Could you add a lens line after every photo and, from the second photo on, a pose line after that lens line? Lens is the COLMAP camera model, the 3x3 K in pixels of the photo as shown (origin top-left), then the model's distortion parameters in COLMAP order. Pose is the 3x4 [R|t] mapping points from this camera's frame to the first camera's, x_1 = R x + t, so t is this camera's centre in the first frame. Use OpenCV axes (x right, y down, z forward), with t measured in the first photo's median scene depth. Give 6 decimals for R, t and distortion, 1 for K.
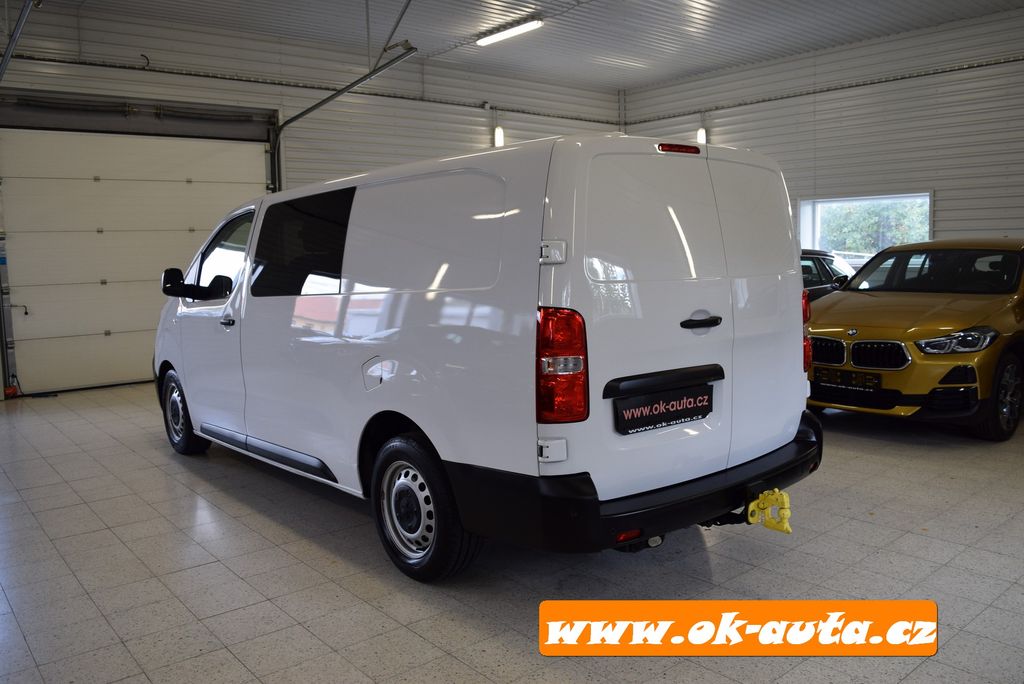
lens RADIAL K [[812.5, 0, 512.0], [0, 812.5, 342.0], [0, 0, 1]] dist [-0.082746, -0.001011]
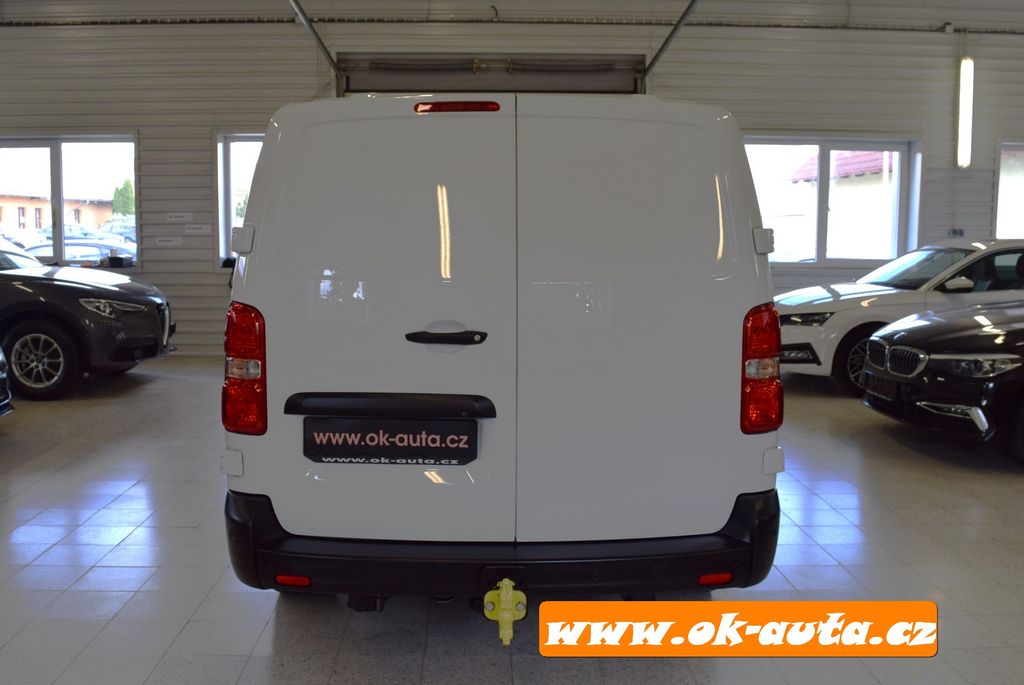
lens RADIAL K [[998.0, 0, 482.4], [0, 998.0, 341.1], [0, 0, 1]] dist [-0.095482, 0.010904]
pose [[0.770064, 0.096992, -0.630550, 0.825560], [-0.089220, 0.995035, 0.044098, -0.062967], [0.631697, 0.022299, 0.774895, 0.289892]]
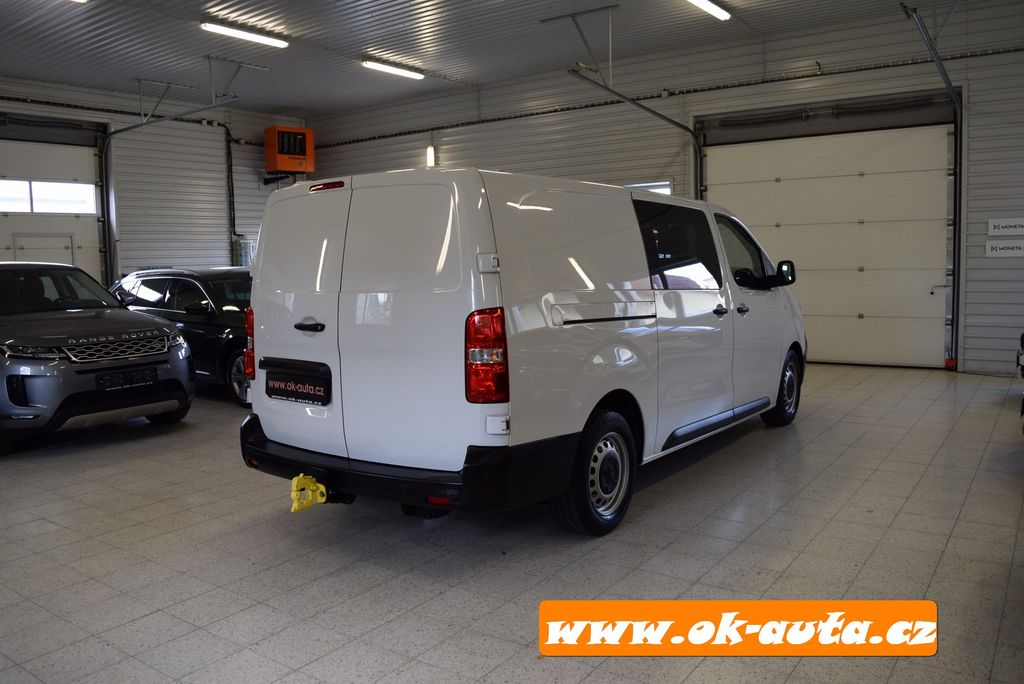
lens RADIAL K [[812.5, 0, 512.0], [0, 812.5, 342.0], [0, 0, 1]] dist [-0.082746, -0.001011]
pose [[0.244767, 0.113798, -0.962881, 1.477163], [-0.084599, 0.991808, 0.095711, -0.143341], [0.965884, 0.058032, 0.252389, 0.961395]]
